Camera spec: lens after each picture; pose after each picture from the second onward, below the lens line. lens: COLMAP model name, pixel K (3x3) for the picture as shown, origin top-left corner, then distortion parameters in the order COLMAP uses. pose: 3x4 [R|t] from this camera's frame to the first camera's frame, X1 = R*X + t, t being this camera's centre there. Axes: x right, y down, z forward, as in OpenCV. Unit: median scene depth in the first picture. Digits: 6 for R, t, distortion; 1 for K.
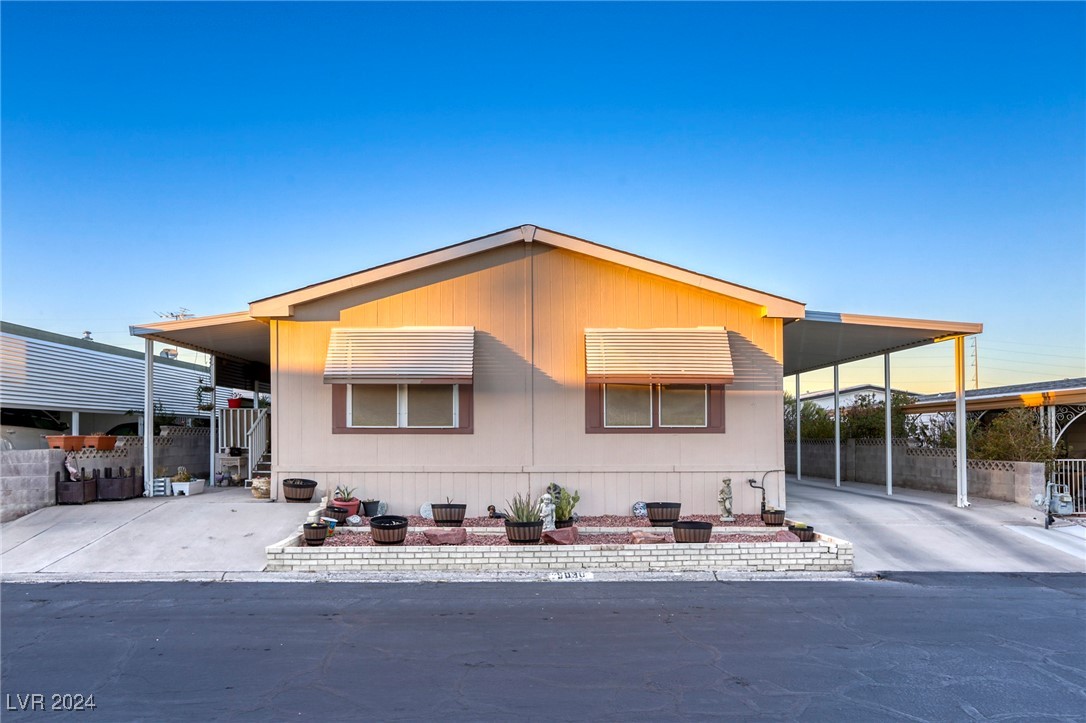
lens RADIAL K [[797.2, 0, 527.6], [0, 797.2, 371.3], [0, 0, 1]] dist [-0.028750, 0.055562]
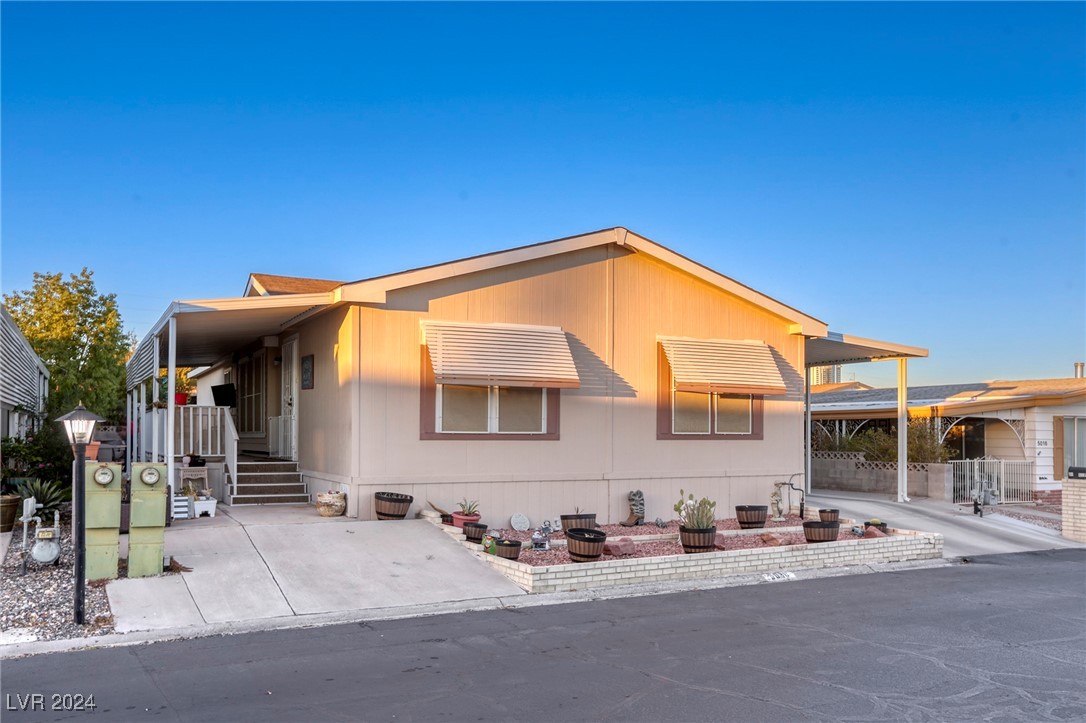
lens RADIAL K [[892.9, 0, 538.6], [0, 892.9, 365.7], [0, 0, 1]] dist [-0.000707, 0.021047]
pose [[0.891183, 0.038882, 0.451975, -0.576875], [-0.040804, 0.999152, -0.005499, -0.003518], [-0.451806, -0.013541, 0.892014, 0.061428]]
